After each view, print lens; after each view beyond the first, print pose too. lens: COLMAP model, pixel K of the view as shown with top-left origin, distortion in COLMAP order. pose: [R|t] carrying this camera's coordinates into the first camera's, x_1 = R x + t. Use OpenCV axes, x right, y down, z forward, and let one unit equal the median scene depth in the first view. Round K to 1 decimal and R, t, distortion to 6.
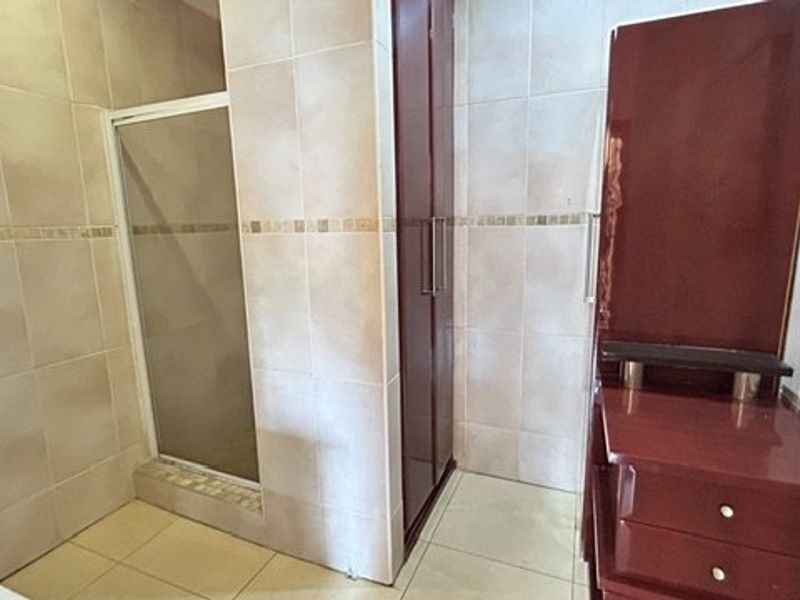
lens RADIAL K [[432.8, 0, 399.8], [0, 432.8, 303.1], [0, 0, 1]] dist [-0.011500, 0.006881]
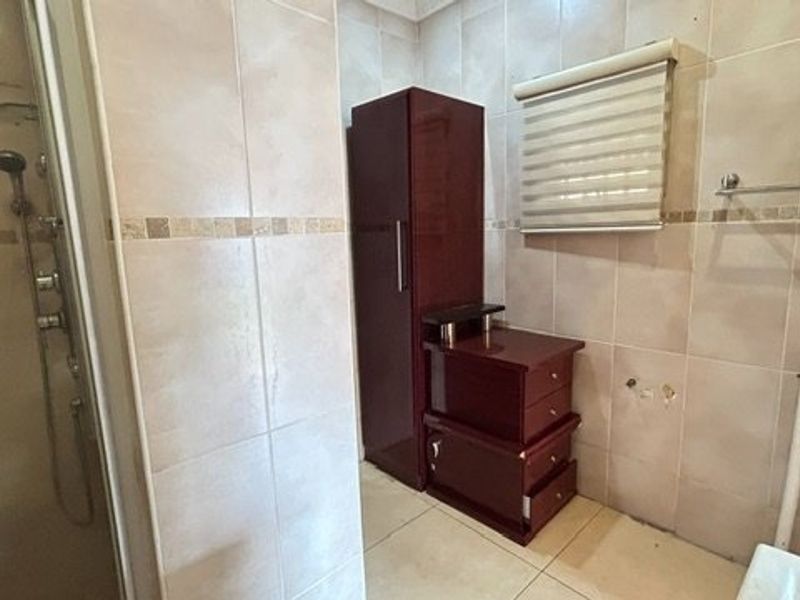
lens RADIAL K [[432.8, 0, 399.9], [0, 432.8, 297.3], [0, 0, 1]] dist [-0.011500, 0.006881]
pose [[0.416709, -0.130754, 0.899587, -0.795614], [0.191883, 0.979956, 0.053551, -0.054458], [-0.888558, 0.150301, 0.433445, 0.495006]]
